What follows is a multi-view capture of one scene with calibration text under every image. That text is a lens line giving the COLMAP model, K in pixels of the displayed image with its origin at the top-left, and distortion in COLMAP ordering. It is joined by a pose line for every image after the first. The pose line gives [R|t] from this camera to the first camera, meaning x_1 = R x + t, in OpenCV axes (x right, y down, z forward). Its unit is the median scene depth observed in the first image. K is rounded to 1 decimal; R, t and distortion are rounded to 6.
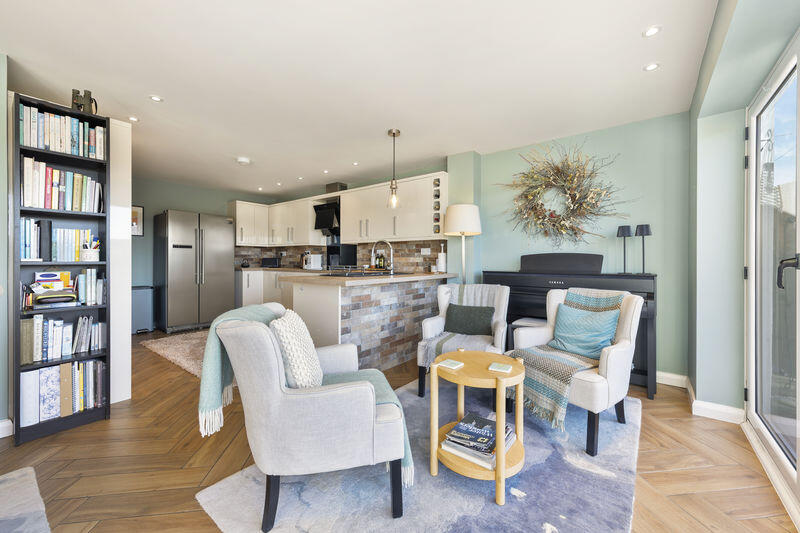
lens RADIAL K [[315.7, 0, 400.9], [0, 315.7, 260.7], [0, 0, 1]] dist [-0.000369, 0.000095]
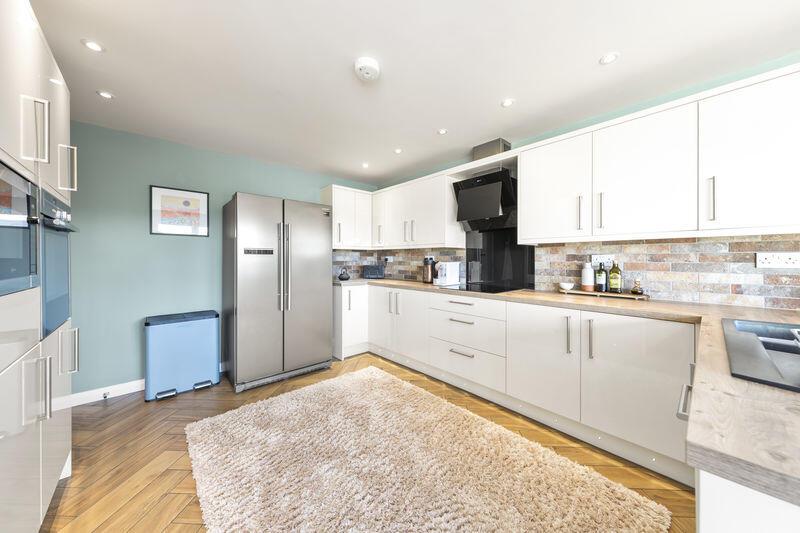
lens RADIAL K [[278.4, 0, 399.7], [0, 278.4, 261.6], [0, 0, 1]] dist [-0.001106, 0.001055]
pose [[0.983476, -0.000167, -0.181036, -0.337068], [0.001440, 0.999975, 0.006903, -0.030281], [0.181030, -0.007049, 0.983452, 0.538257]]
